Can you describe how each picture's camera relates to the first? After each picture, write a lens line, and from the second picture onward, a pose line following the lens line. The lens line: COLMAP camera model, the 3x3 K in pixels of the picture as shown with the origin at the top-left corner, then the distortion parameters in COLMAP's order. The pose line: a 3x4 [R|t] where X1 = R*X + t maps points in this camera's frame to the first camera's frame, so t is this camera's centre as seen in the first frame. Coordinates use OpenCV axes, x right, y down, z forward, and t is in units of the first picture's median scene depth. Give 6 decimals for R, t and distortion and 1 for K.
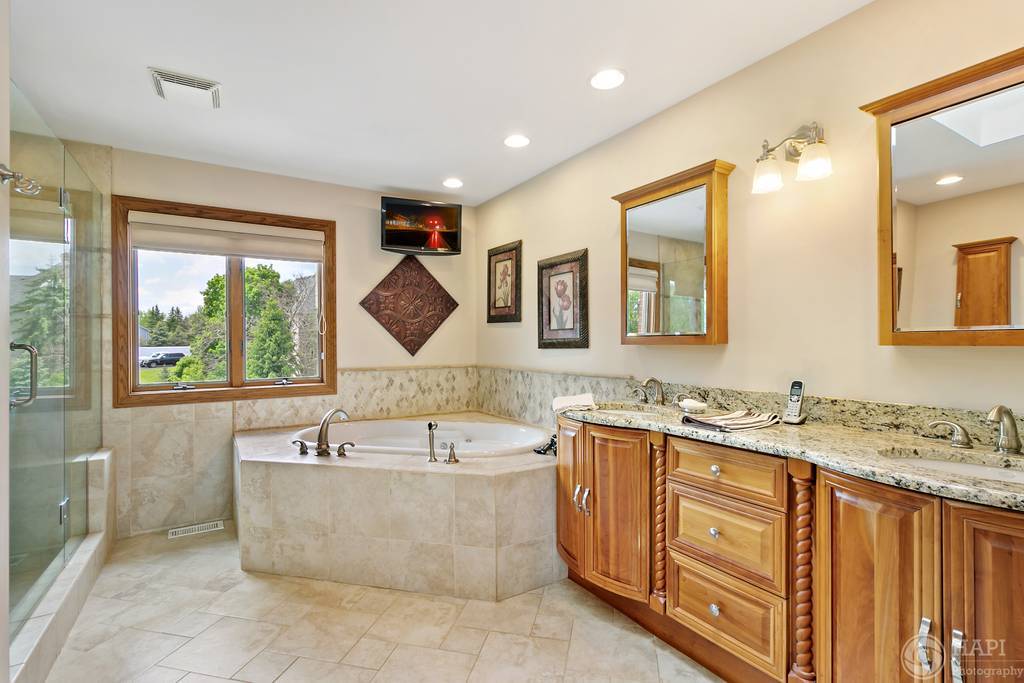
lens RADIAL K [[487.3, 0, 506.1], [0, 487.3, 343.8], [0, 0, 1]] dist [0.004705, -0.000990]
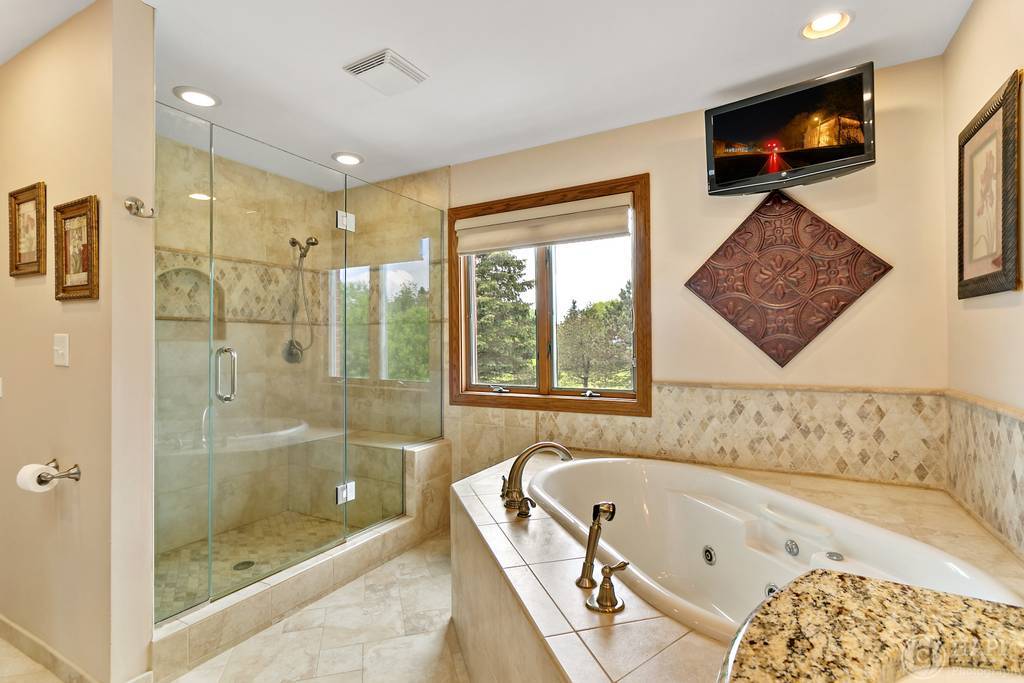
lens RADIAL K [[487.3, 0, 511.3], [0, 487.3, 339.5], [0, 0, 1]] dist [0.004705, -0.000990]
pose [[0.480040, -0.006304, -0.877224, 0.166904], [0.003351, 0.999980, -0.005352, -0.005621], [0.877240, -0.000370, 0.480052, 0.462295]]
